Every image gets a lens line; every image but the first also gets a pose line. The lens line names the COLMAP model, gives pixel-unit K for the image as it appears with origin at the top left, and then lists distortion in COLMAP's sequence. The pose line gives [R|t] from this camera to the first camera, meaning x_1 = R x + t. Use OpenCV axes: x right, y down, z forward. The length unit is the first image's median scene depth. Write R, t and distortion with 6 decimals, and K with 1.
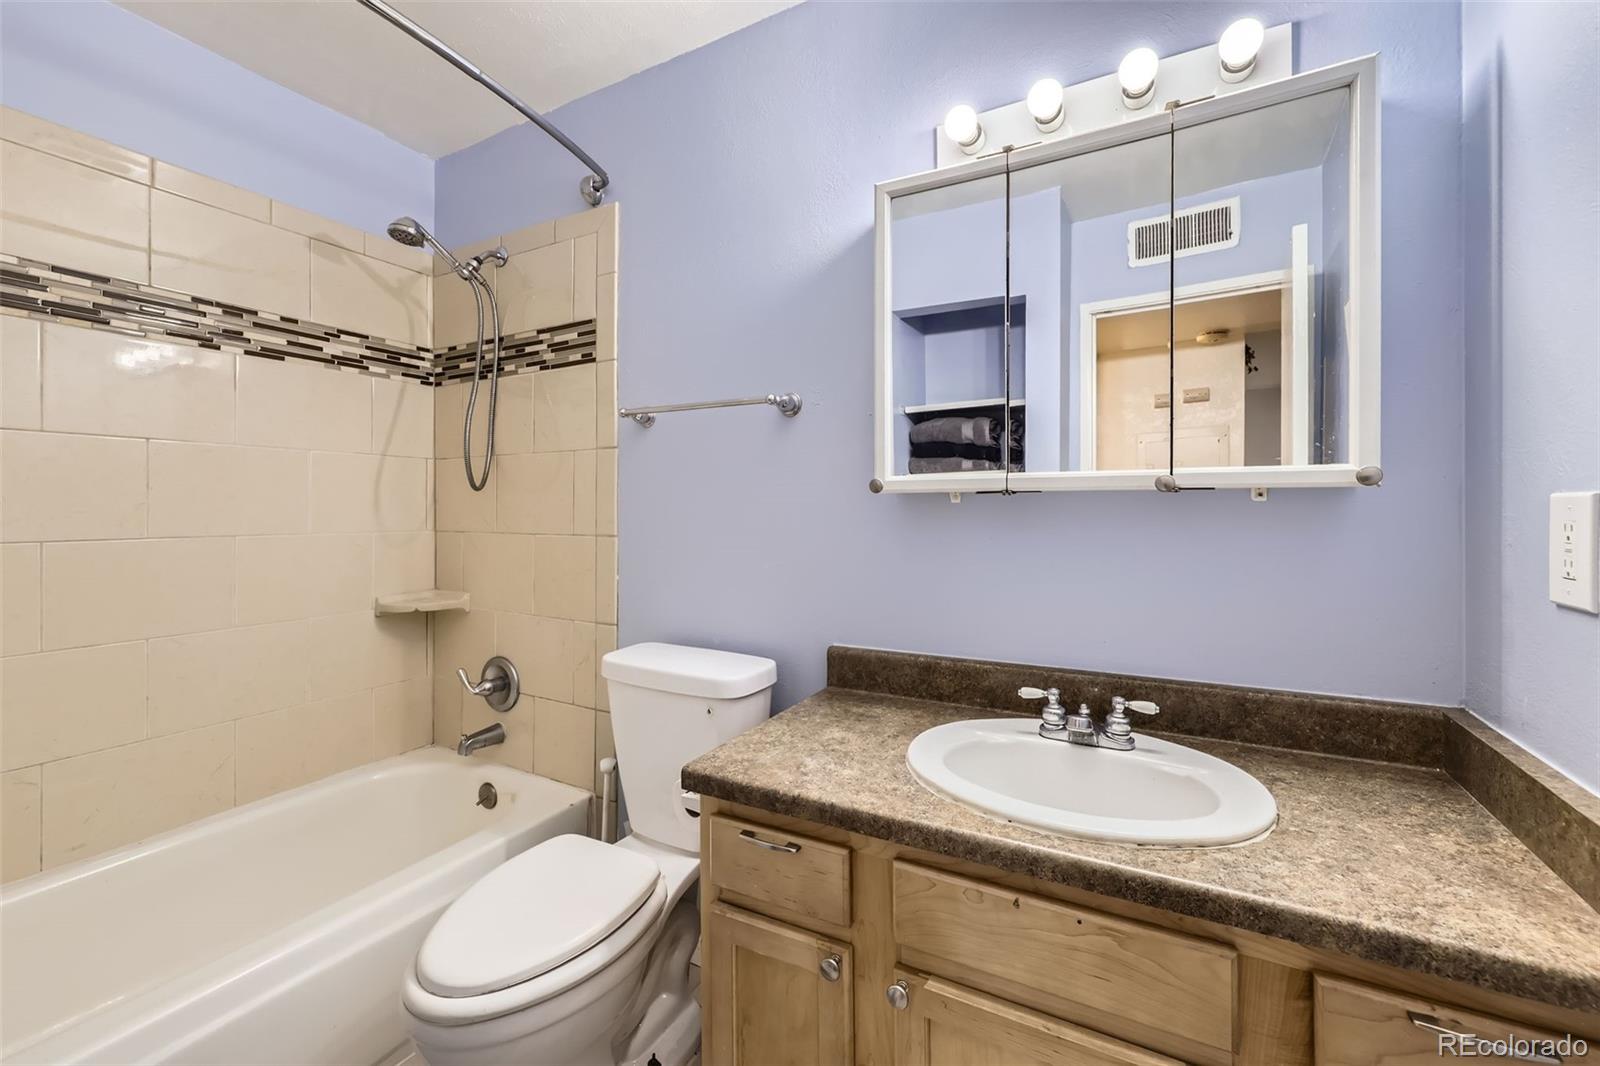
lens RADIAL K [[647.7, 0, 801.3], [0, 647.7, 516.2], [0, 0, 1]] dist [0.009247, -0.002199]
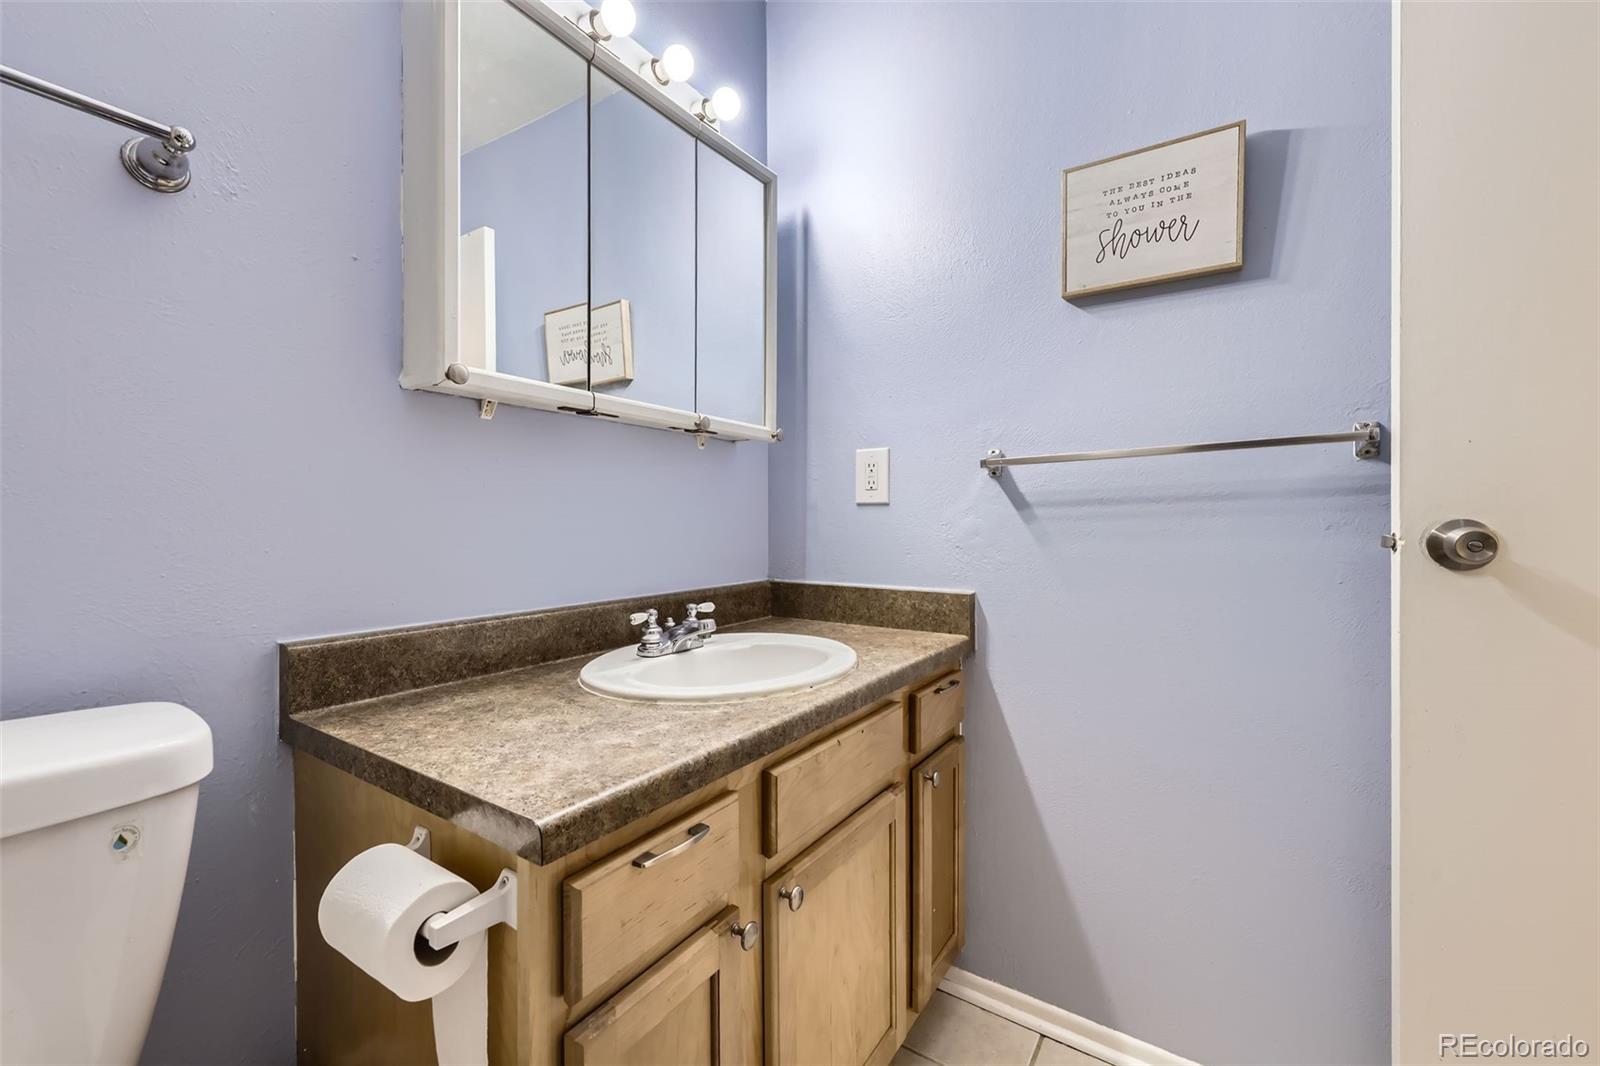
lens RADIAL K [[647.7, 0, 799.3], [0, 647.7, 531.9], [0, 0, 1]] dist [0.009247, -0.002199]
pose [[0.113620, -0.015738, 0.993400, -0.621145], [0.006404, 0.999865, 0.015108, 0.133320], [-0.993504, 0.004645, 0.113705, 0.672548]]
